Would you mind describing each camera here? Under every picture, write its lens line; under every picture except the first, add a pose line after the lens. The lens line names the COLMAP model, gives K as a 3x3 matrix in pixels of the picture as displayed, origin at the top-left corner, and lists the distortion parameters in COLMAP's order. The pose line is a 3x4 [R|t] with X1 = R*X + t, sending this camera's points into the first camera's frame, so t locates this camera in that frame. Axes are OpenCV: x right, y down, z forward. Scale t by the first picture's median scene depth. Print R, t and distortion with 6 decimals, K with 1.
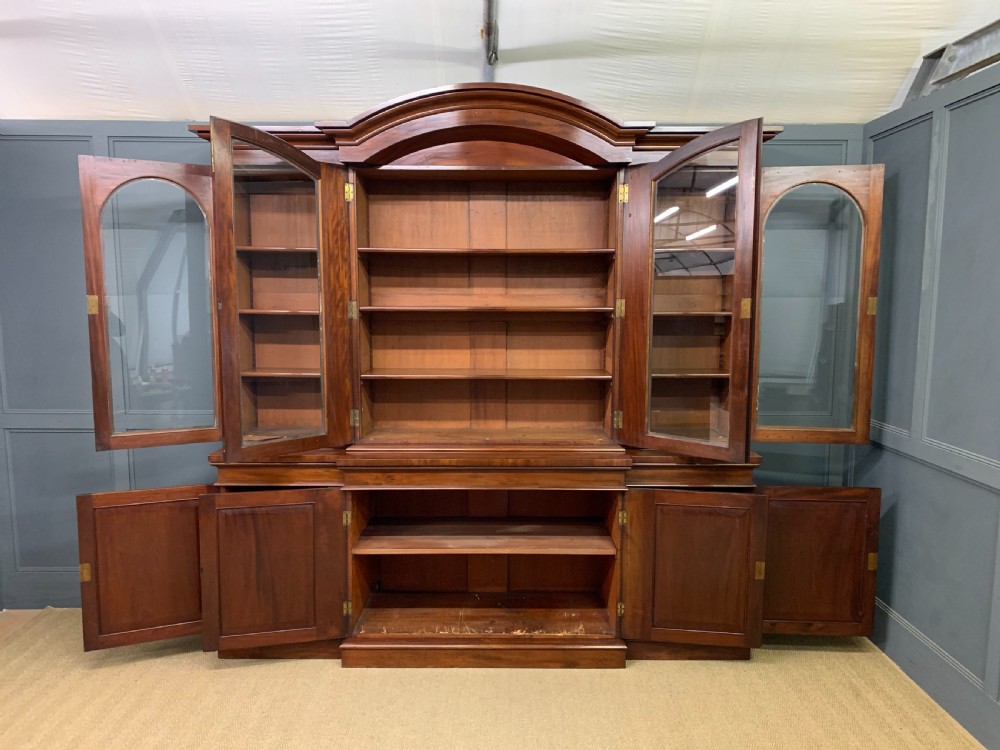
lens RADIAL K [[763.3, 0, 504.6], [0, 763.3, 377.4], [0, 0, 1]] dist [0.055475, -0.056790]
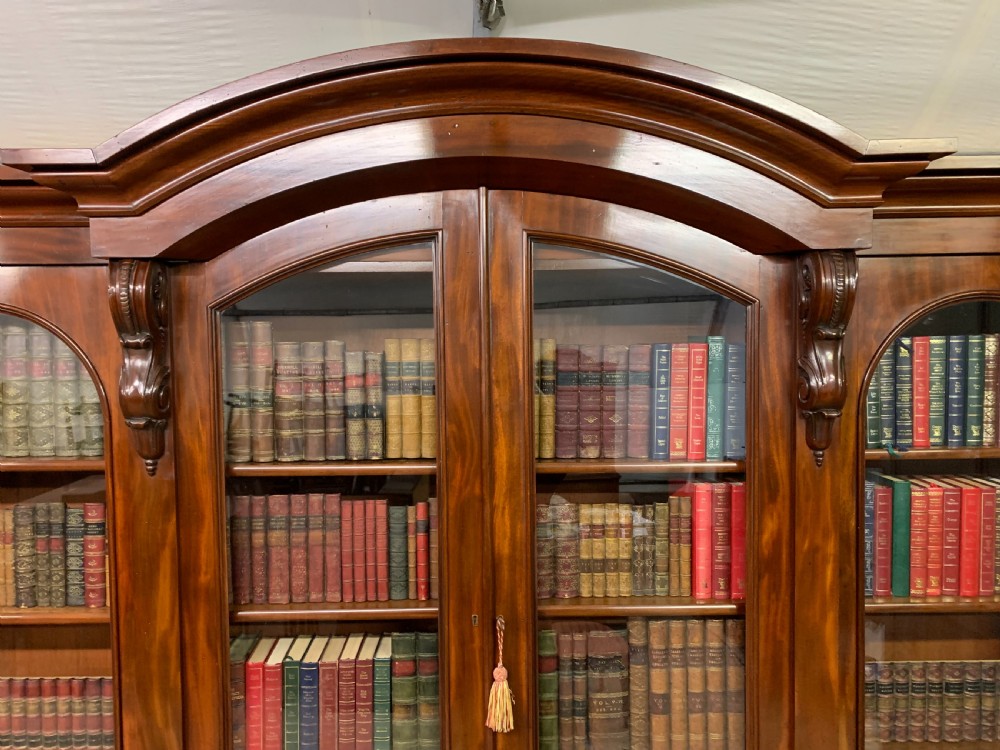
lens RADIAL K [[770.4, 0, 492.7], [0, 770.4, 380.3], [0, 0, 1]] dist [0.061523, -0.064112]
pose [[0.999850, -0.014603, 0.009309, -0.023815], [0.015108, 0.998279, -0.056661, -0.191569], [-0.008465, 0.056793, 0.998350, 0.605864]]
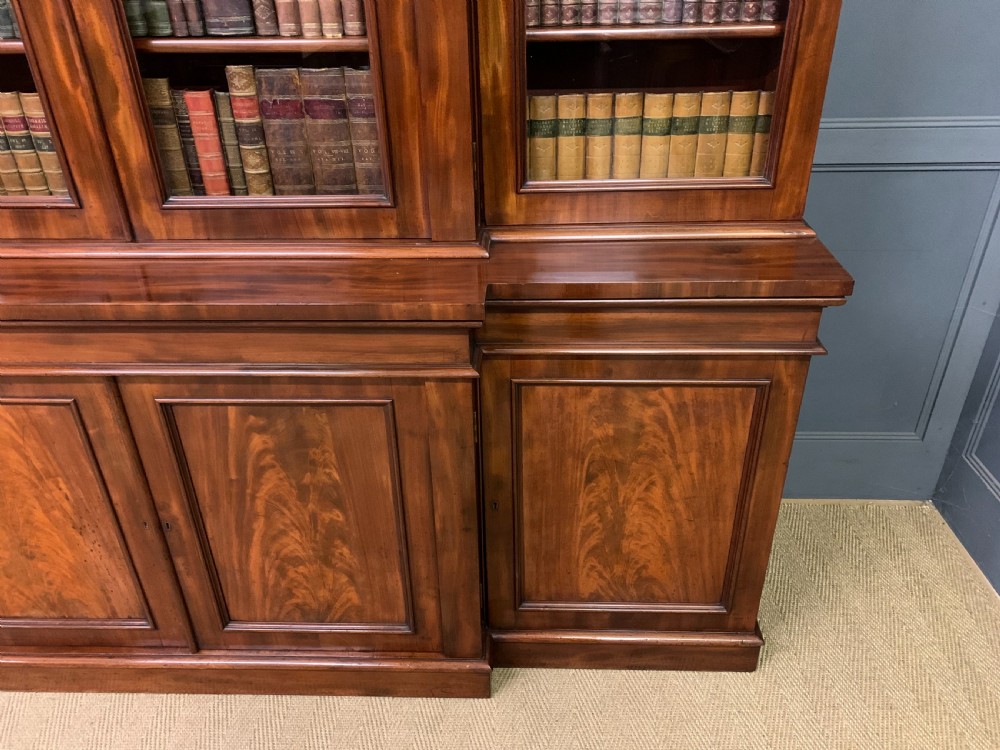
lens RADIAL K [[763.3, 0, 499.8], [0, 763.3, 366.0], [0, 0, 1]] dist [0.055475, -0.056790]
pose [[0.999264, -0.001689, -0.038330, 0.182741], [0.017155, 0.913265, 0.407004, -0.008133], [0.034318, -0.407362, 0.912622, 0.647299]]
